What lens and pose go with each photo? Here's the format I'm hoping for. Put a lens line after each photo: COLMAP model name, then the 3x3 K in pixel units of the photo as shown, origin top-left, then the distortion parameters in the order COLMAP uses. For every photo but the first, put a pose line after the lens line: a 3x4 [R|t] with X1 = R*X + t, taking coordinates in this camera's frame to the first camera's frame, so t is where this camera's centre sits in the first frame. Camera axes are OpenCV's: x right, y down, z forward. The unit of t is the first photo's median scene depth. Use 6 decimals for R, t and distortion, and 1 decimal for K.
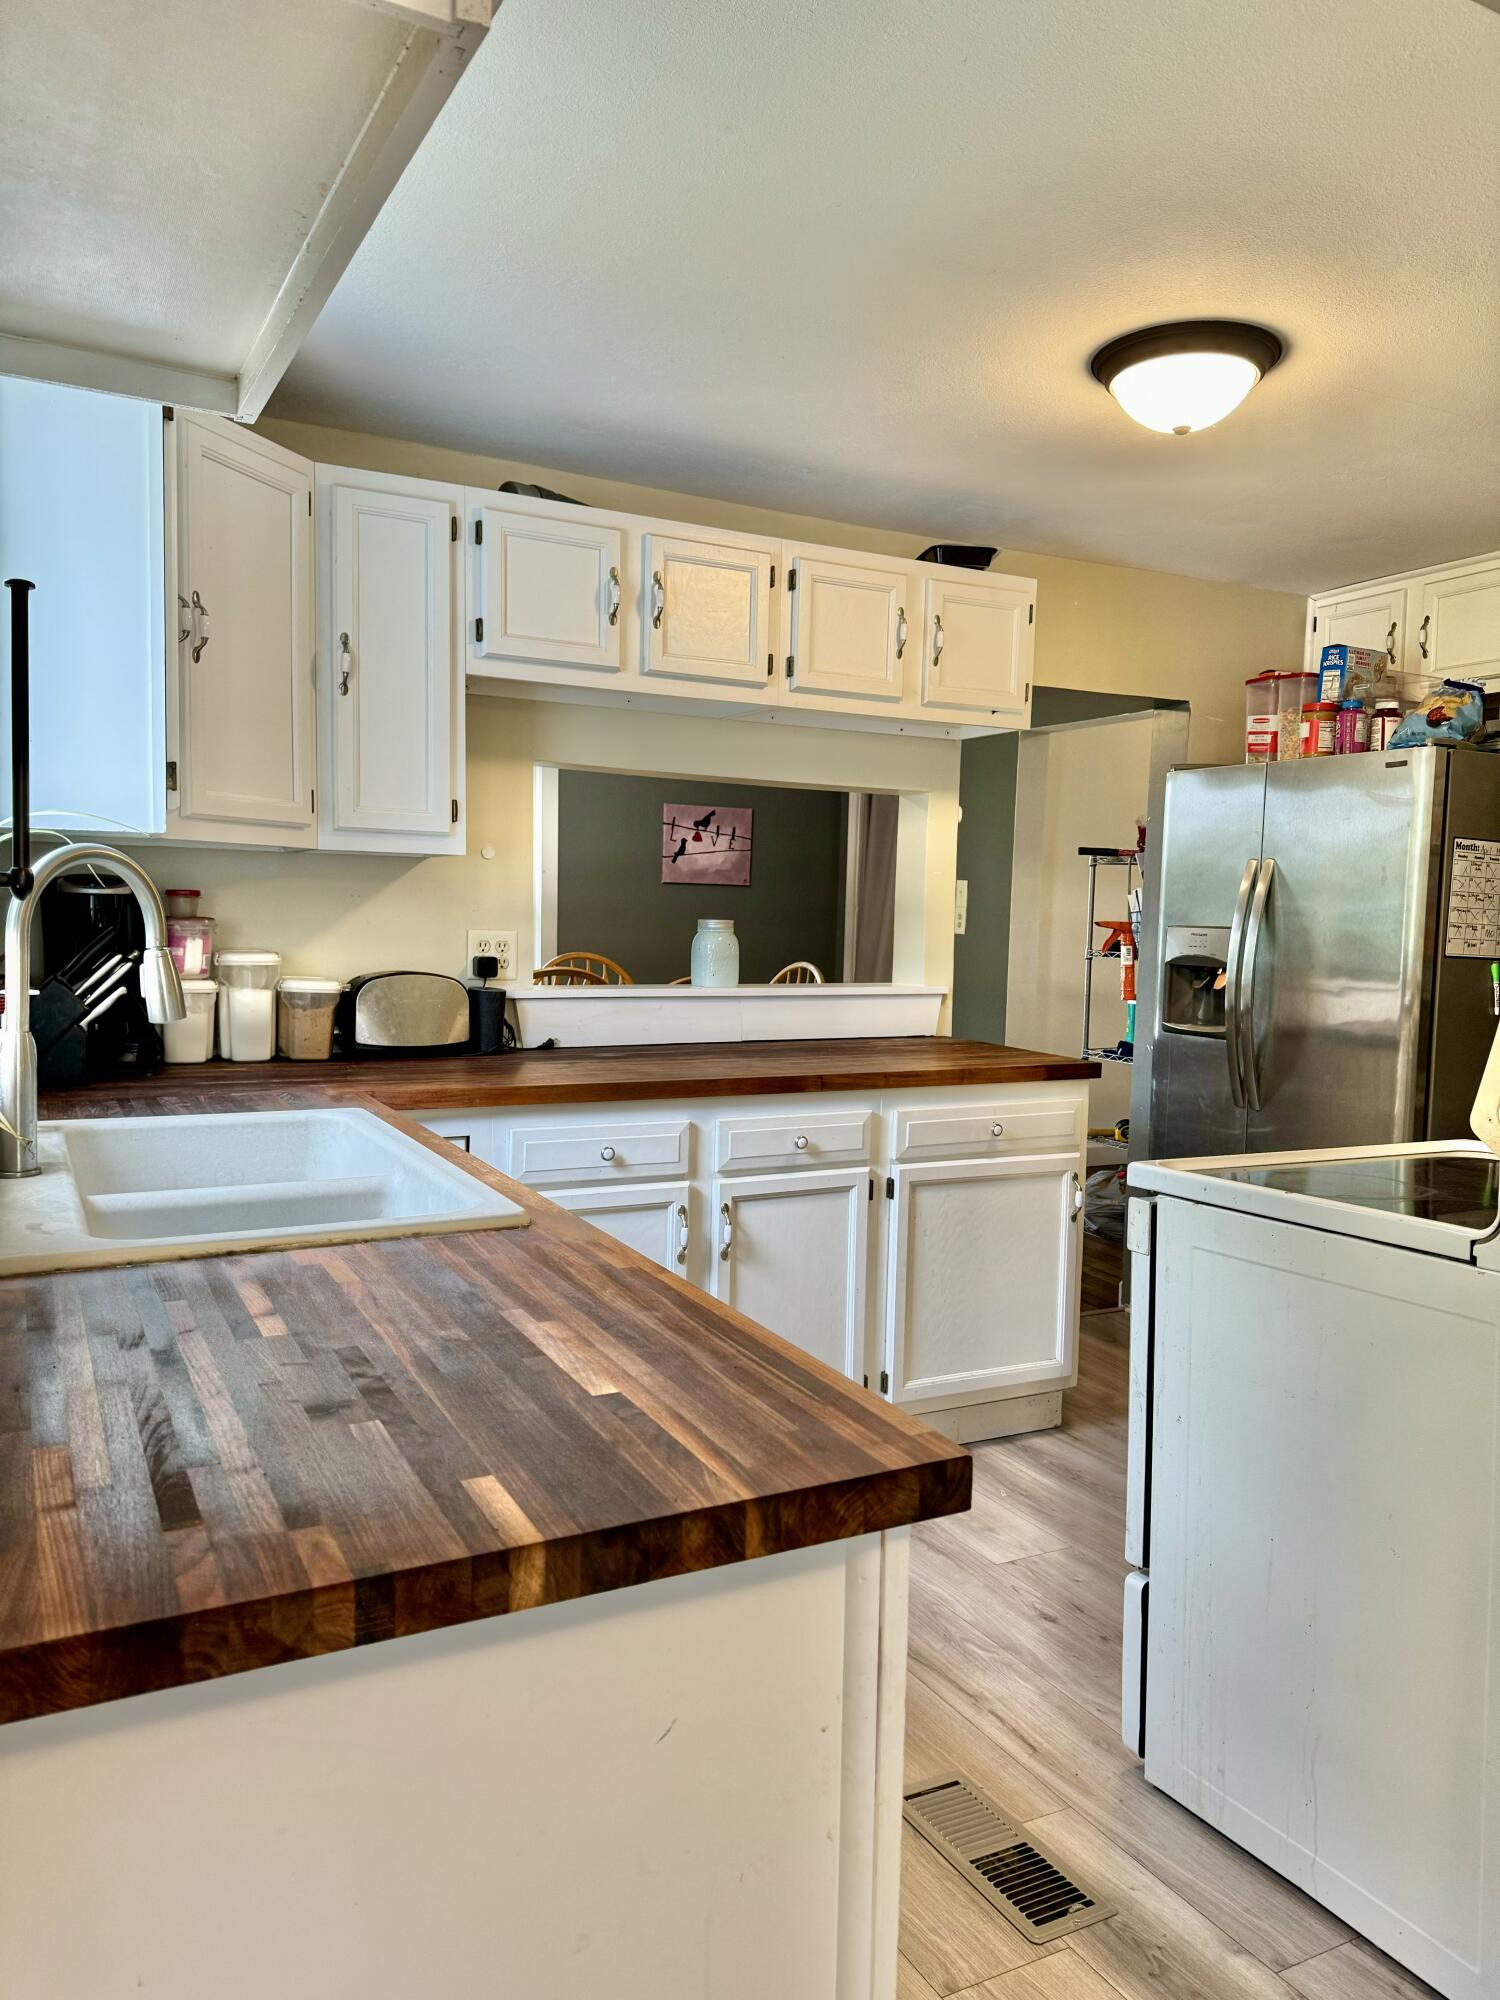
lens RADIAL K [[1400.6, 0, 734.5], [0, 1400.6, 1017.4], [0, 0, 1]] dist [0.060517, -0.063995]
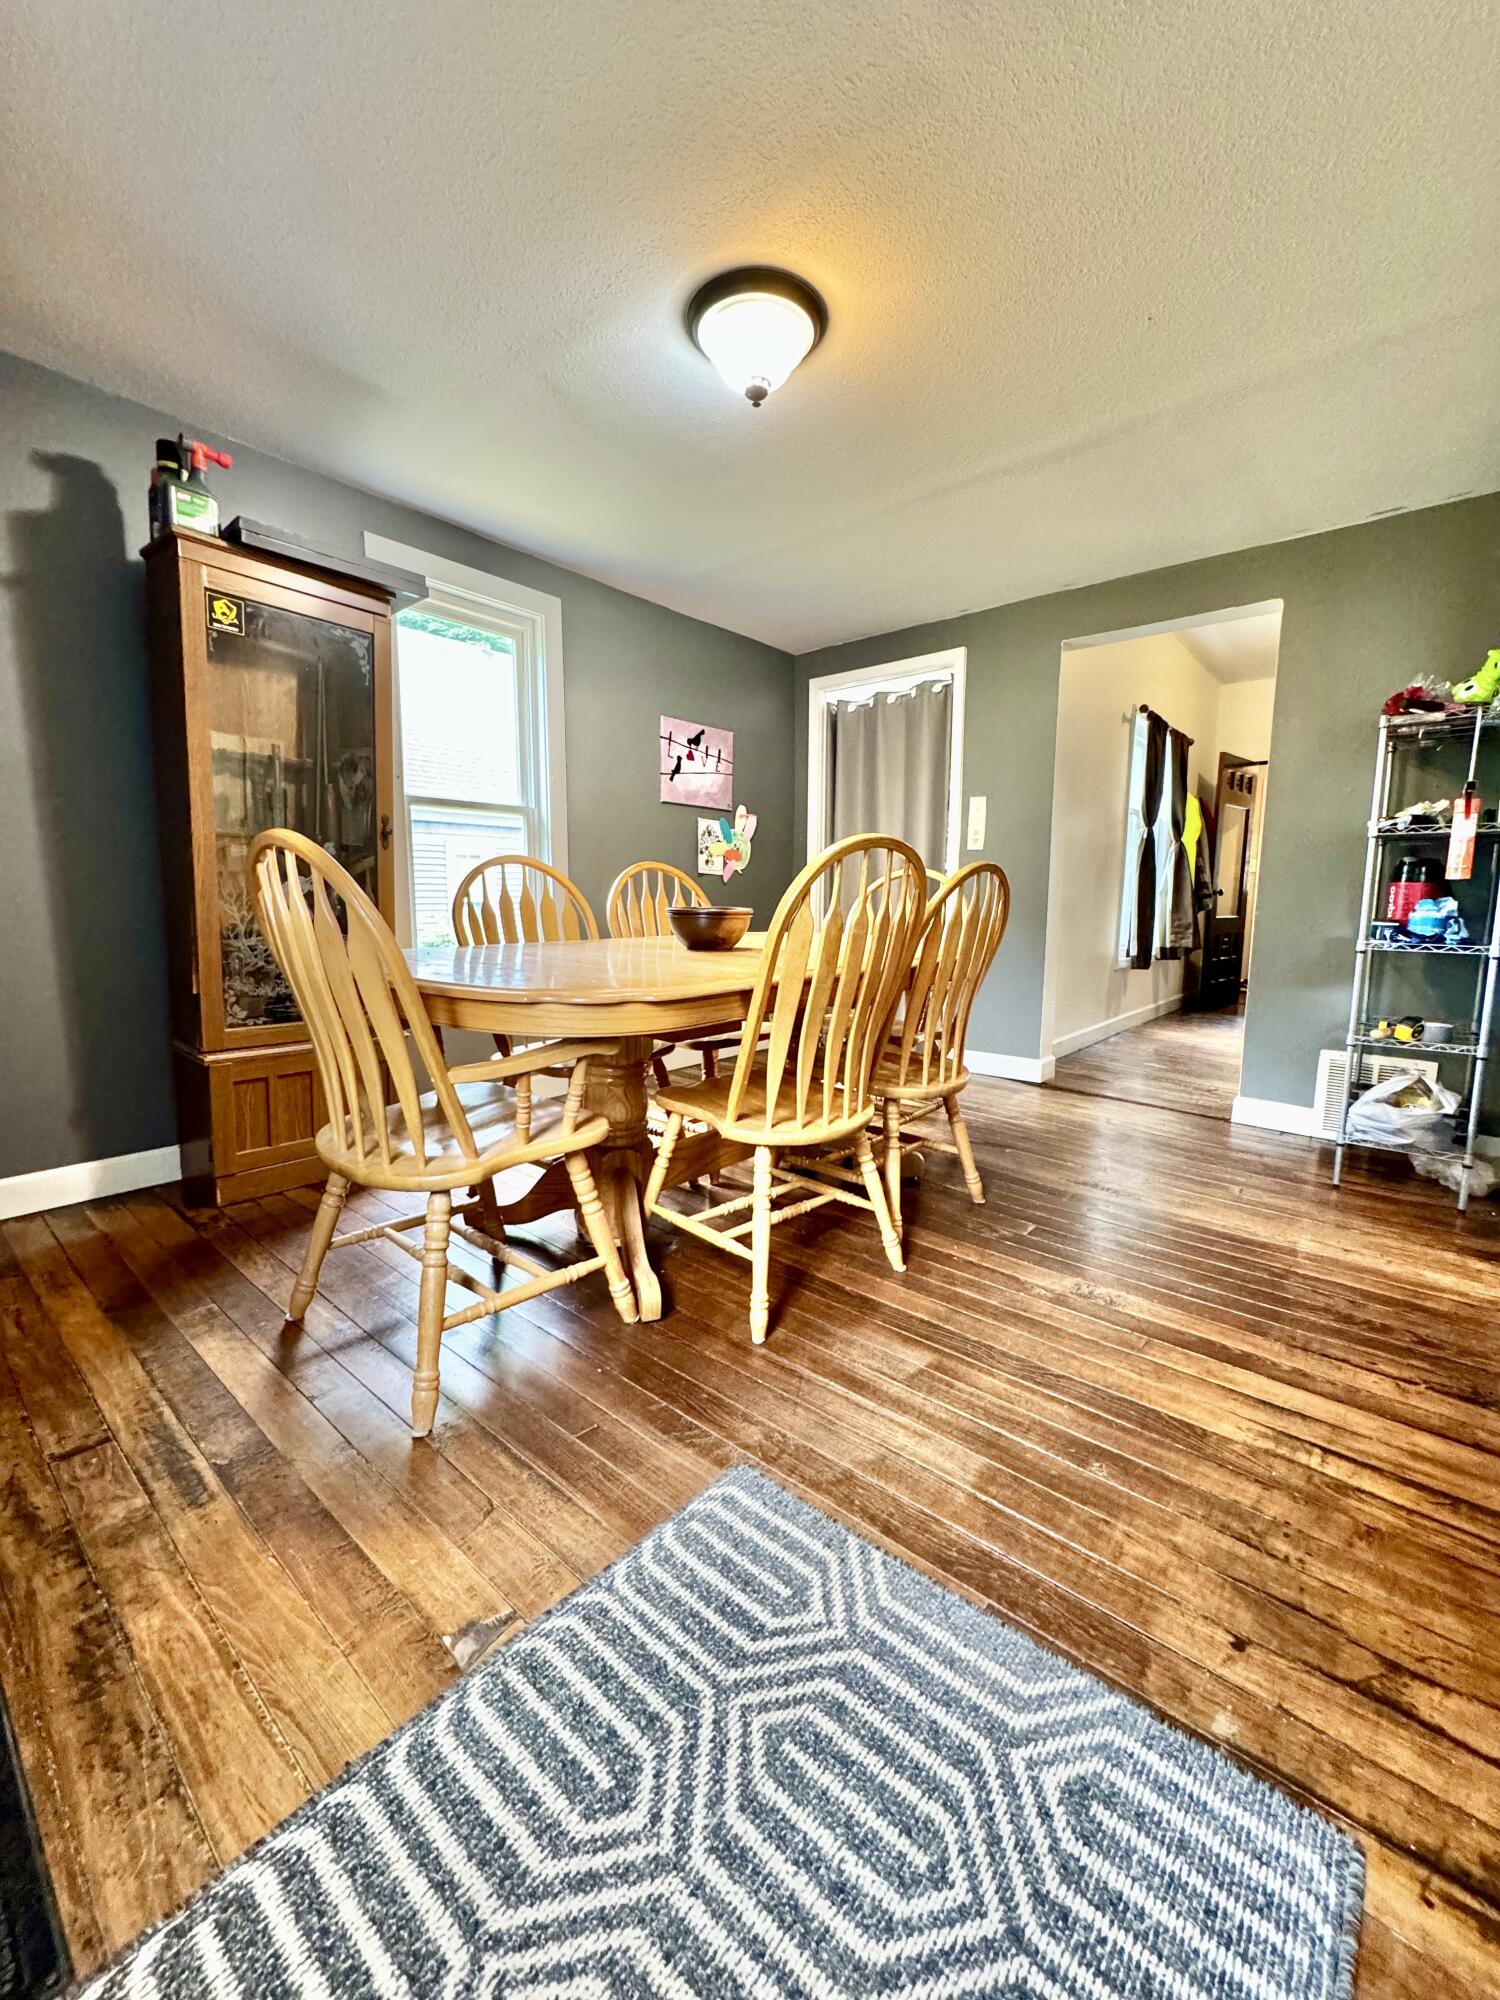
lens RADIAL K [[796.5, 0, 749.9], [0, 796.5, 995.6], [0, 0, 1]] dist [-0.003456, 0.000949]
pose [[0.923857, -0.067114, 0.376808, -0.468836], [0.049768, 0.997212, 0.055594, 0.015506], [-0.379488, -0.032608, 0.924622, 1.084452]]
